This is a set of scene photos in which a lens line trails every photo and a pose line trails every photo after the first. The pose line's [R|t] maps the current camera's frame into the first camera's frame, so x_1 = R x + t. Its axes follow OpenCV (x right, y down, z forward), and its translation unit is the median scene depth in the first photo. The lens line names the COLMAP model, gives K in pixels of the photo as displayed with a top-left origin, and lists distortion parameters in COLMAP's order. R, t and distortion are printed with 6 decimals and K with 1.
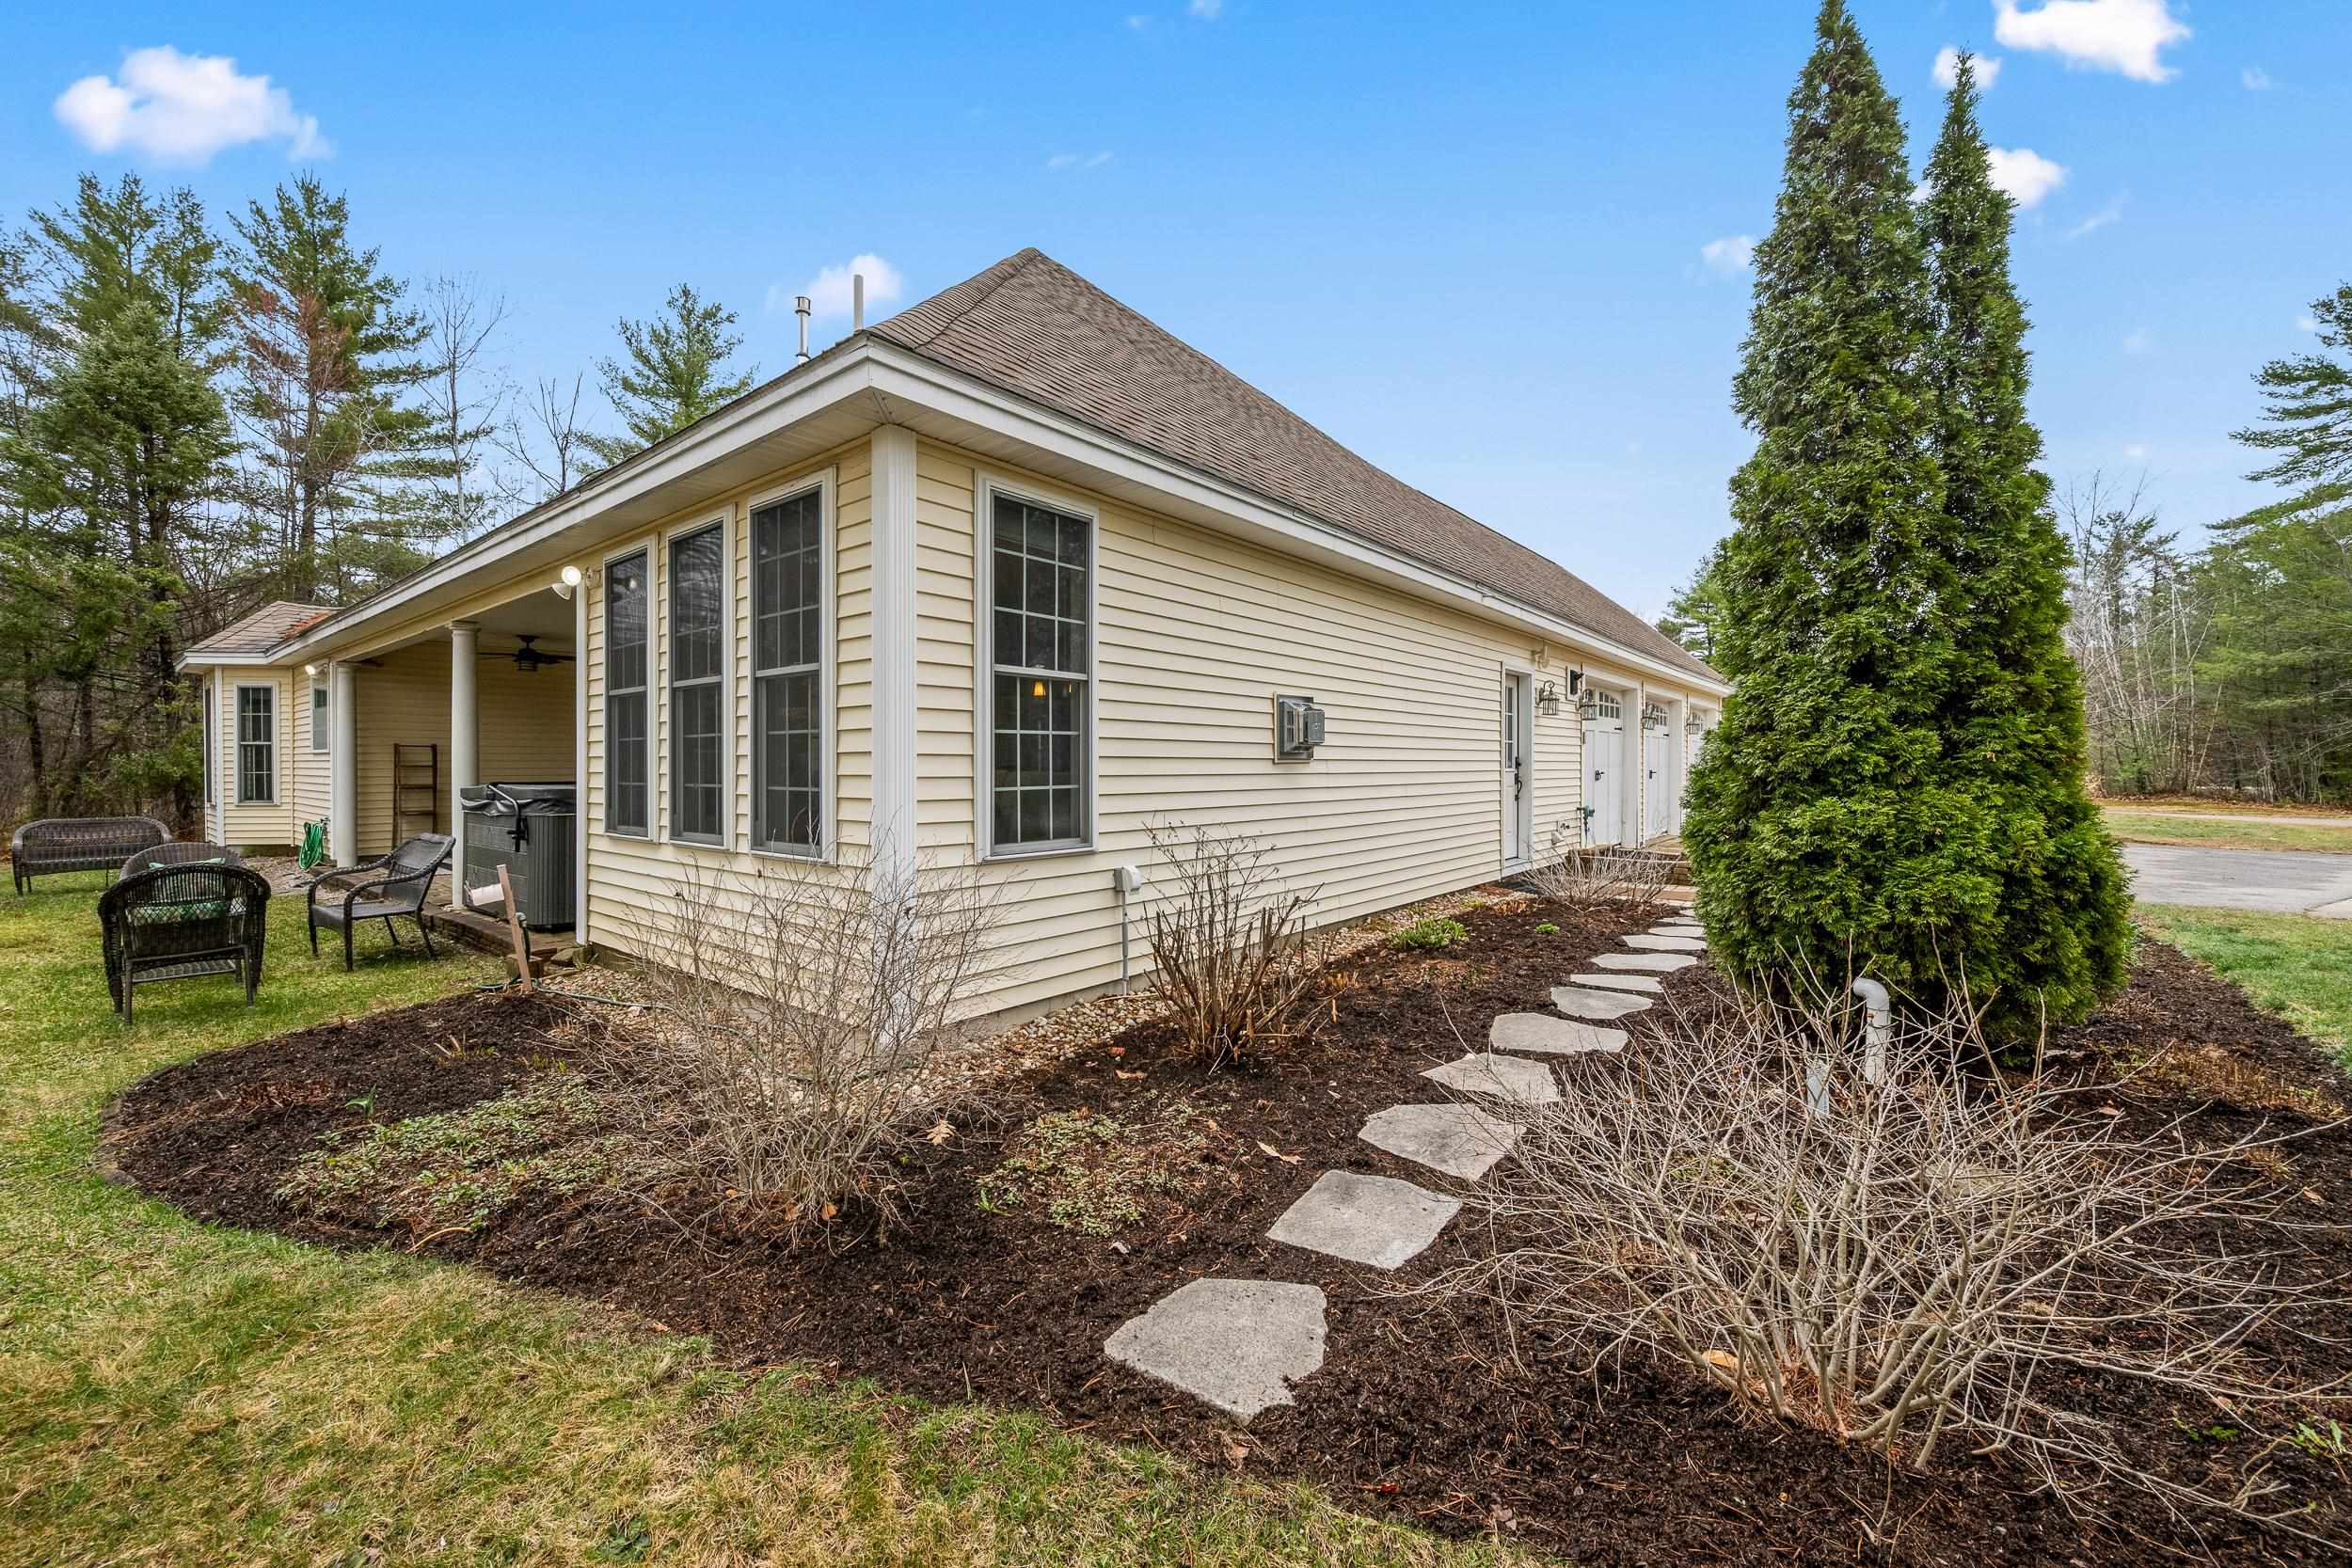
lens RADIAL K [[933.0, 0, 1176.5], [0, 933.0, 773.7], [0, 0, 1]] dist [-0.004485, 0.000223]
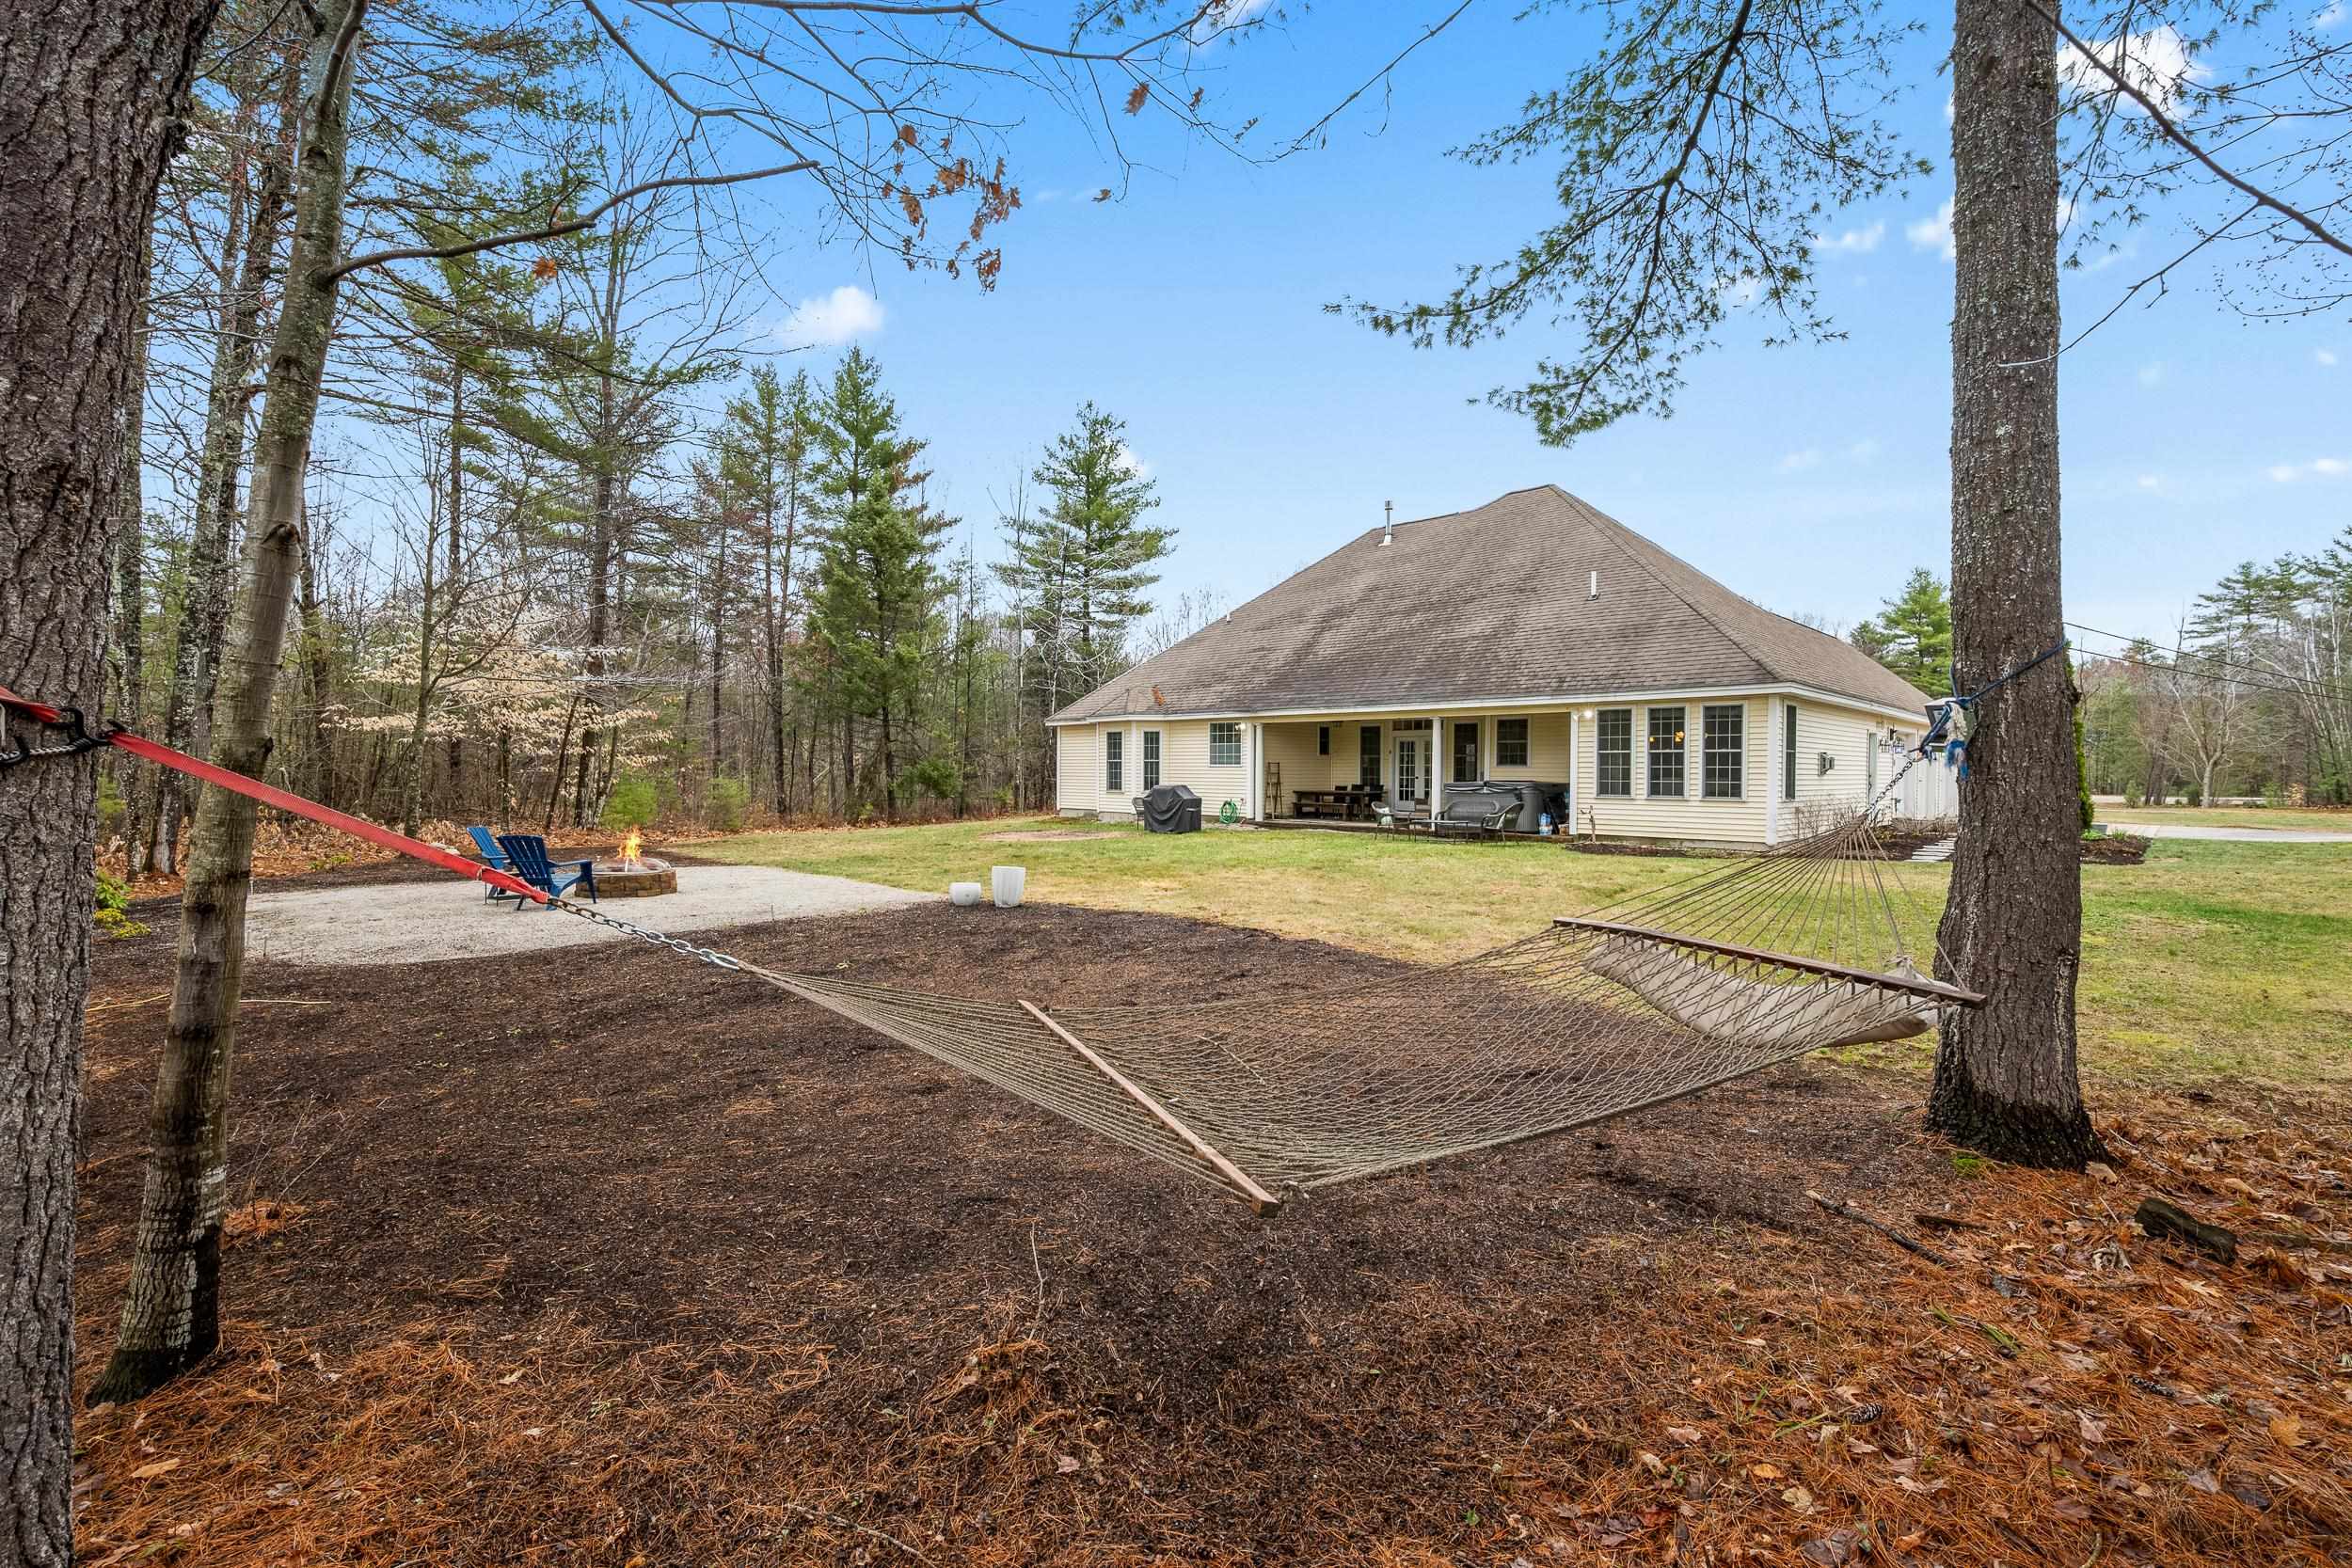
lens RADIAL K [[978.4, 0, 1189.3], [0, 978.4, 785.0], [0, 0, 1]] dist [-0.002634, -0.000252]
pose [[0.993389, 0.009268, -0.114425, -1.892321], [-0.008463, 0.999936, 0.007516, 0.021625], [0.114488, -0.006498, 0.993403, -2.929095]]
